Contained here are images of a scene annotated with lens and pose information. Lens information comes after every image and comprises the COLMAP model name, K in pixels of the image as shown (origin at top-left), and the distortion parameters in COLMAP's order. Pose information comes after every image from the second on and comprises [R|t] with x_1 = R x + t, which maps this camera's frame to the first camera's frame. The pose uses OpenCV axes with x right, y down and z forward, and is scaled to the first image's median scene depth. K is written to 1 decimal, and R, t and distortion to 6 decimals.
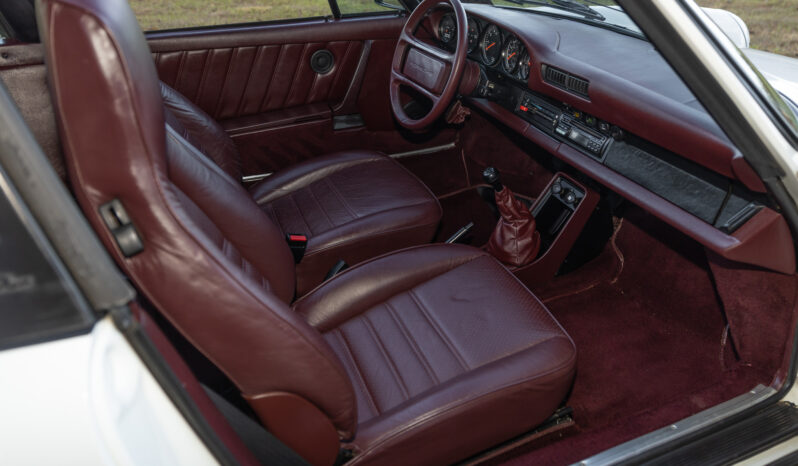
lens RADIAL K [[595.0, 0, 399.4], [0, 595.0, 190.4], [0, 0, 1]] dist [-0.004829, -0.000107]
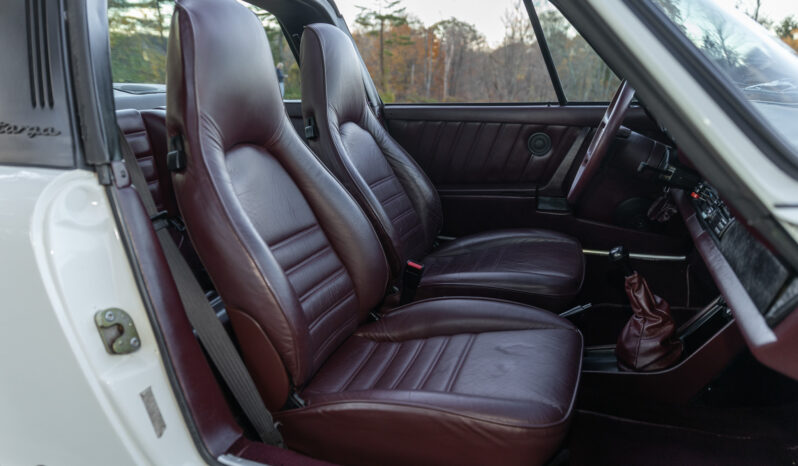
lens RADIAL K [[590.0, 0, 399.0], [0, 590.0, 233.0], [0, 0, 1]] dist [0.004587, 0.001557]
pose [[0.740800, 0.164912, -0.651168, 0.464368], [-0.278929, 0.957390, -0.074858, 0.097808], [0.611076, 0.237084, 0.755233, 0.113716]]
